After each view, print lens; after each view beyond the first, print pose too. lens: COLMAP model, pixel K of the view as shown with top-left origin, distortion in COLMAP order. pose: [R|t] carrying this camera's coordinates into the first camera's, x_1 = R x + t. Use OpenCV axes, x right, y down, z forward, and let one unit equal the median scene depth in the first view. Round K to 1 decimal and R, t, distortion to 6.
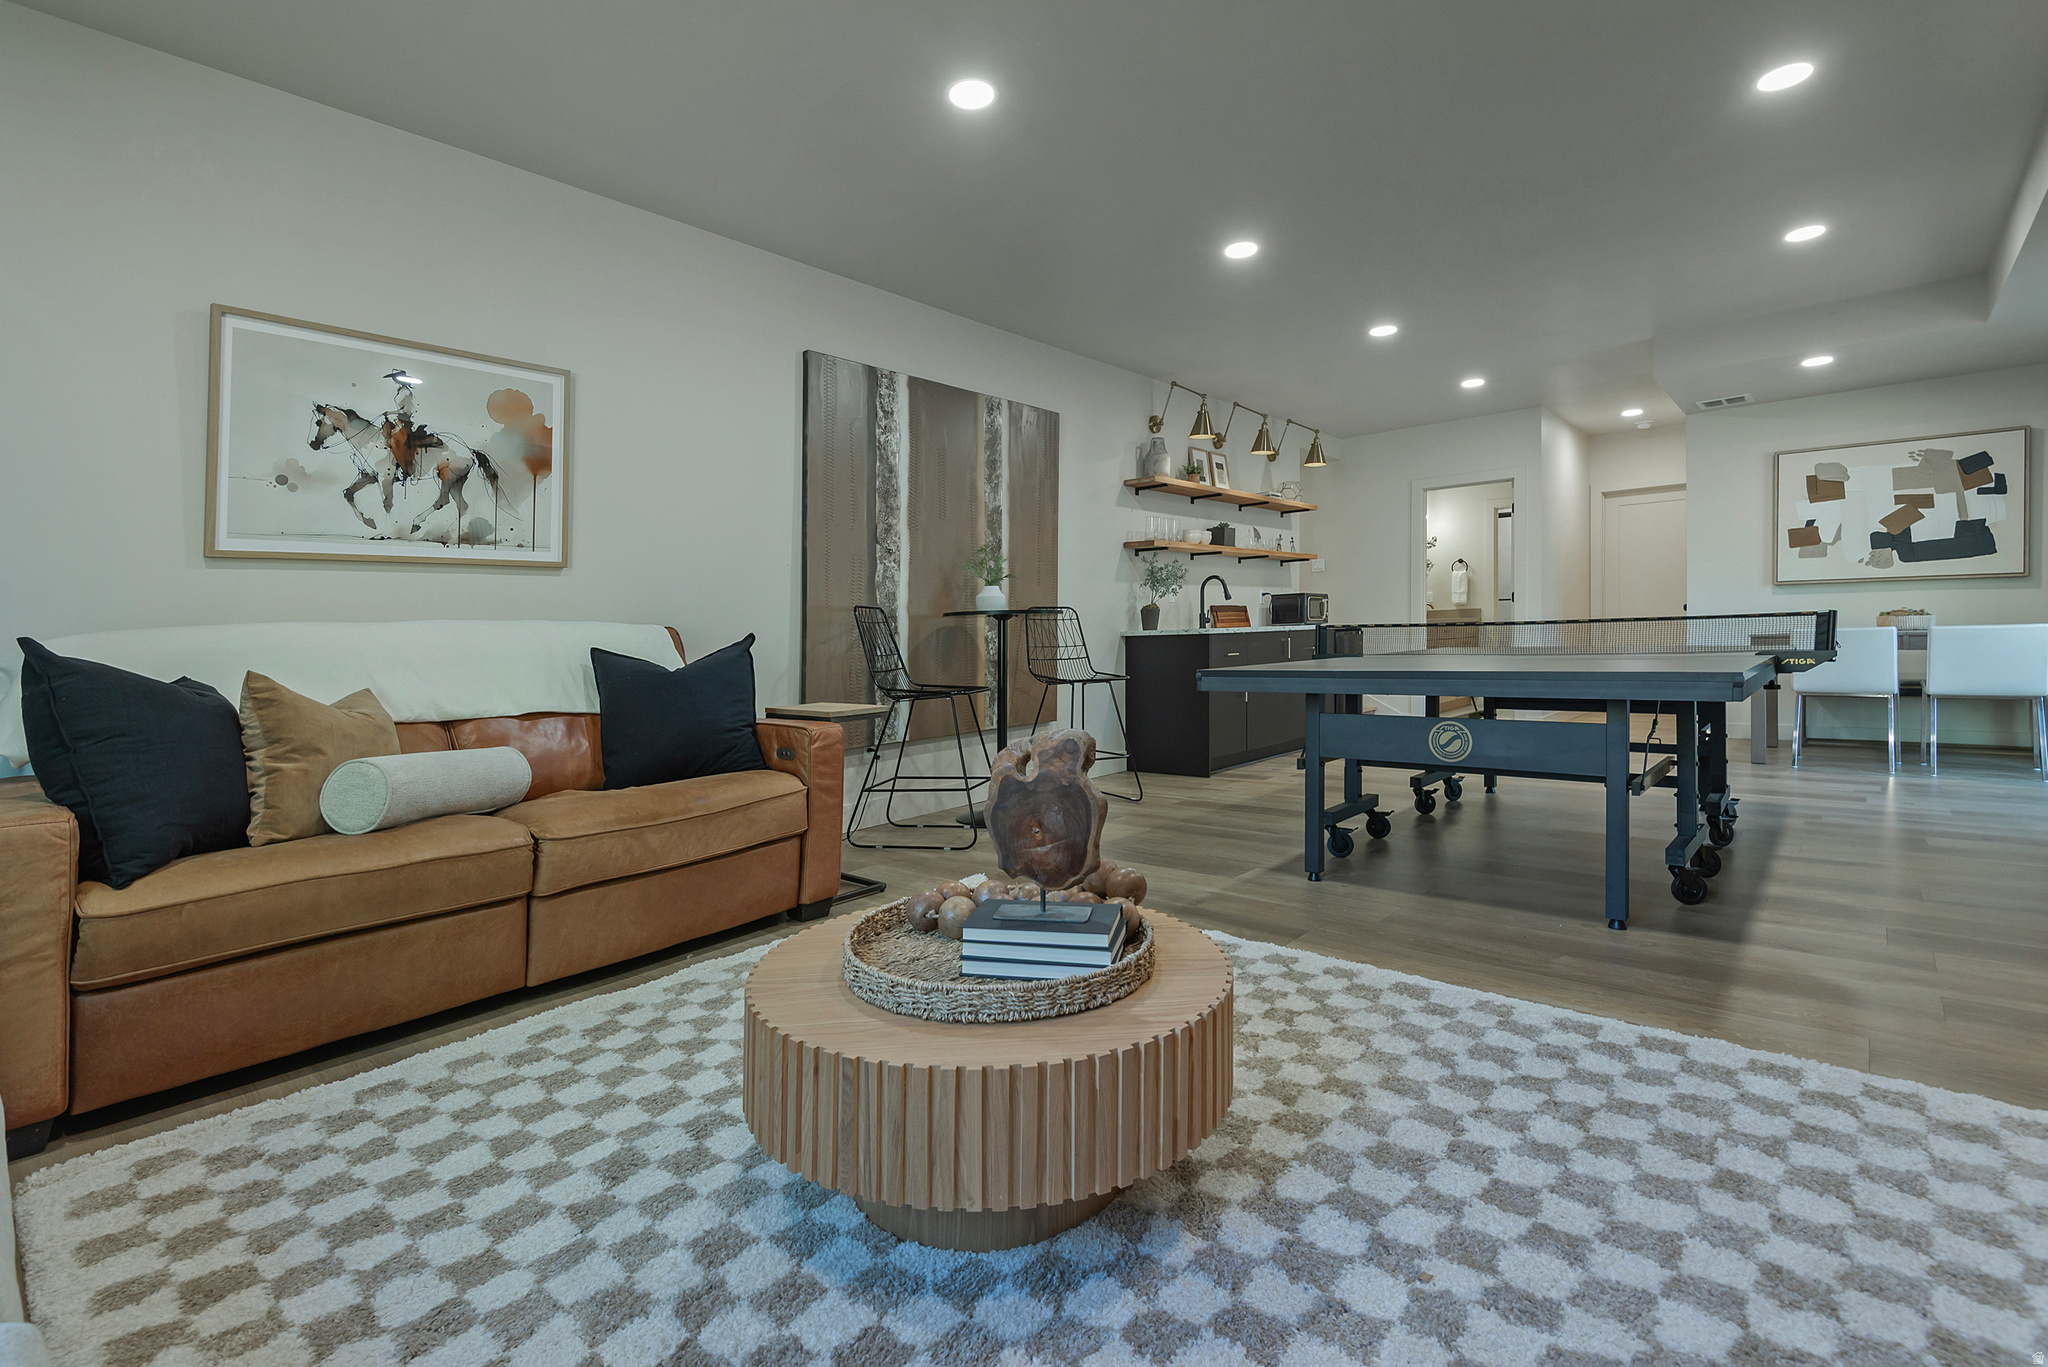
lens RADIAL K [[956.0, 0, 1019.6], [0, 956.0, 673.2], [0, 0, 1]] dist [0.001699, 0.000088]
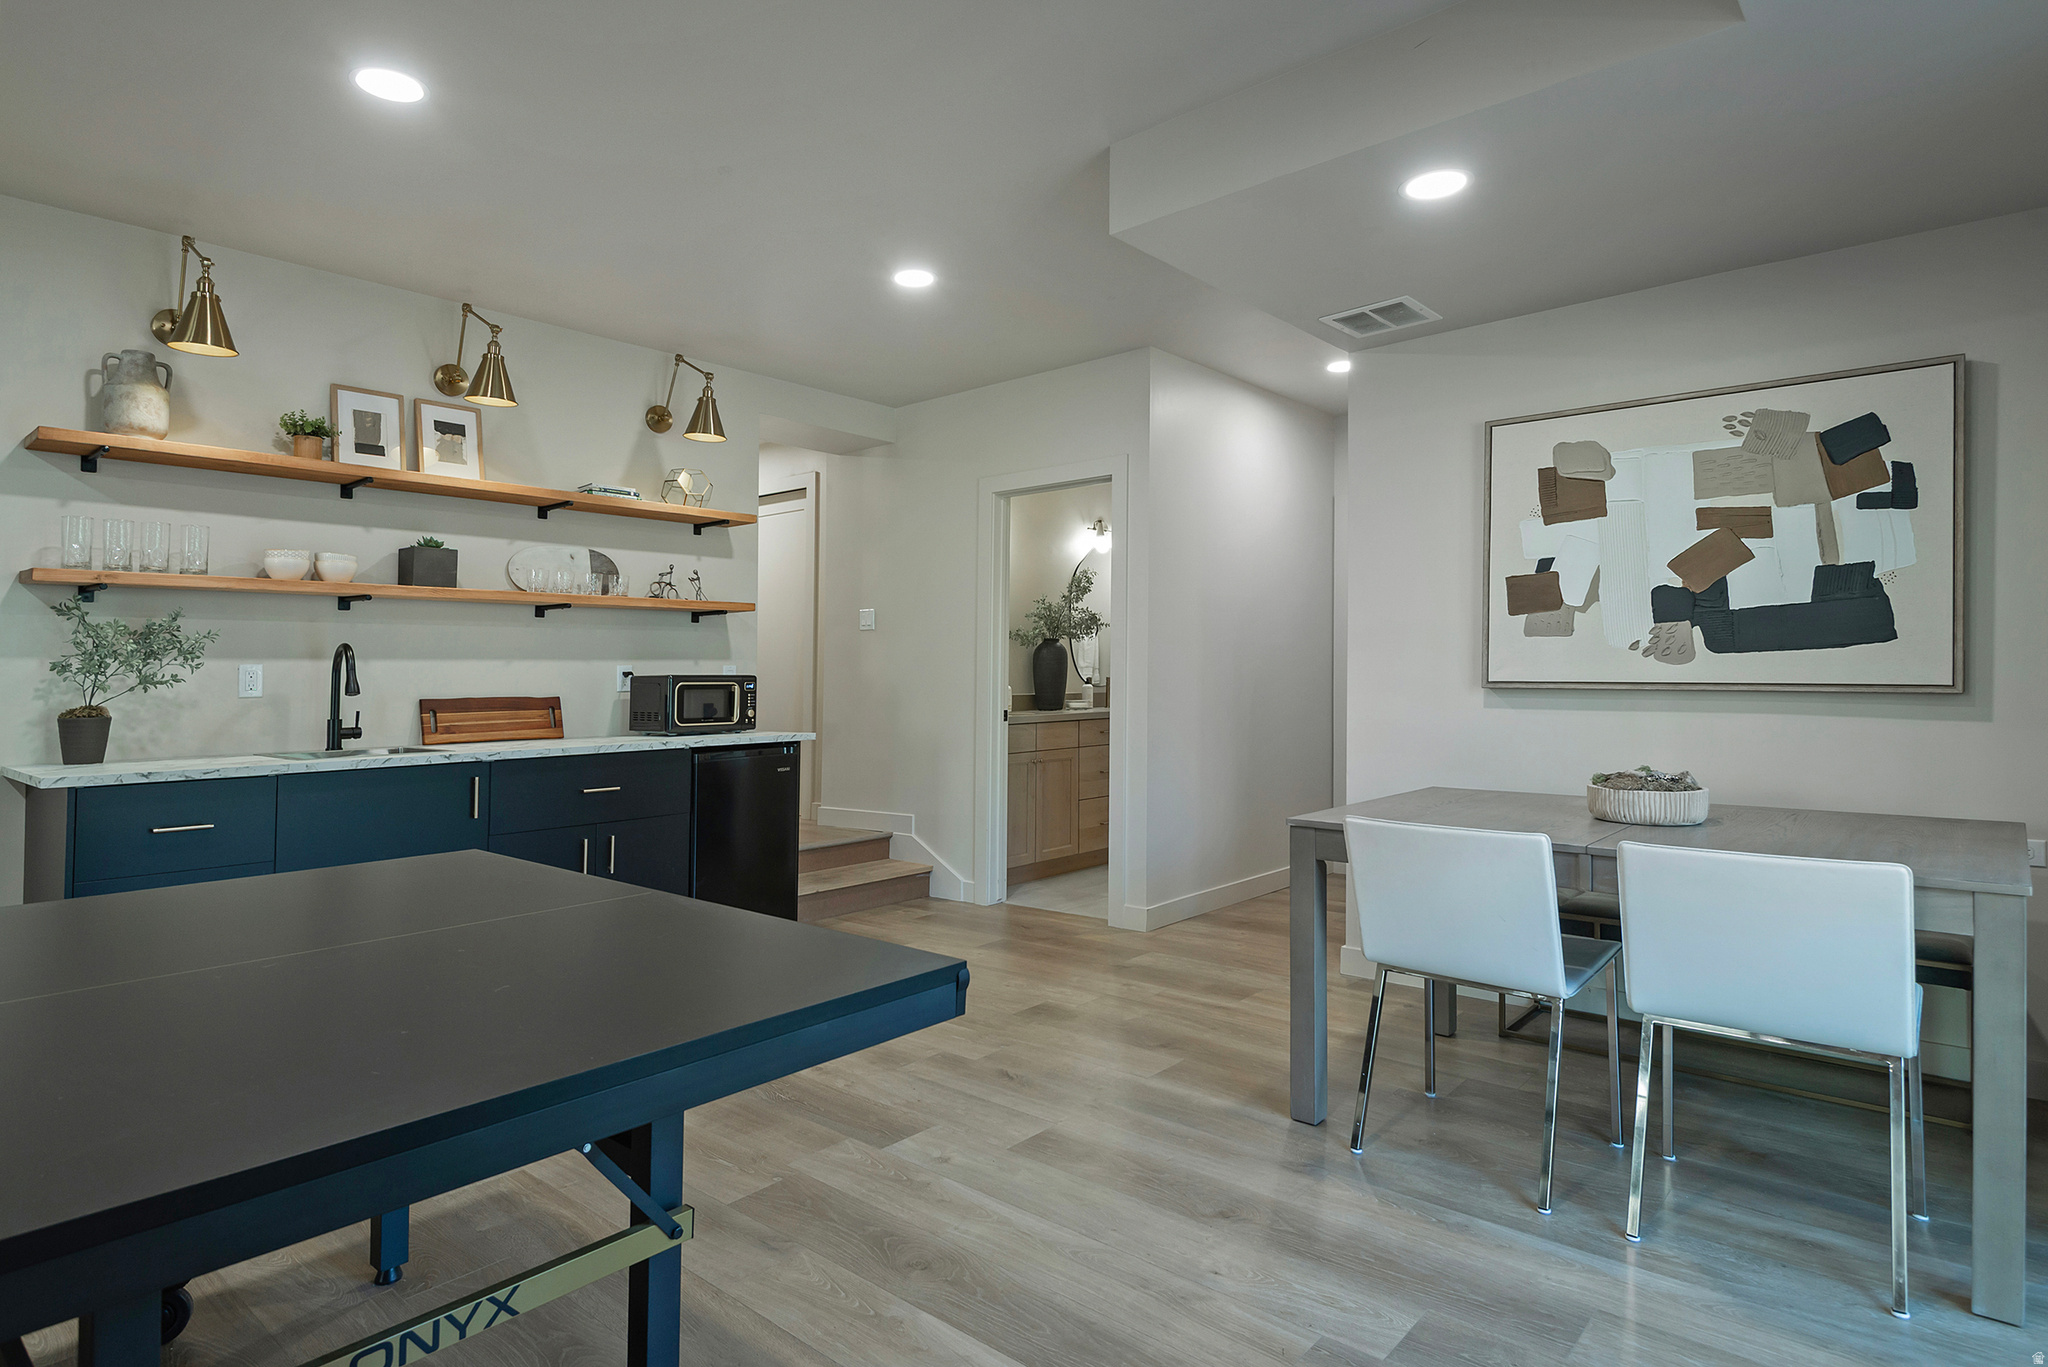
lens RADIAL K [[1093.8, 0, 1026.9], [0, 1093.8, 685.3], [0, 0, 1]] dist [0.028027, -0.000379]
pose [[0.999764, 0.021393, 0.003755, 0.583573], [-0.021259, 0.999245, -0.032524, -0.074734], [-0.004448, 0.032437, 0.999464, 0.460749]]
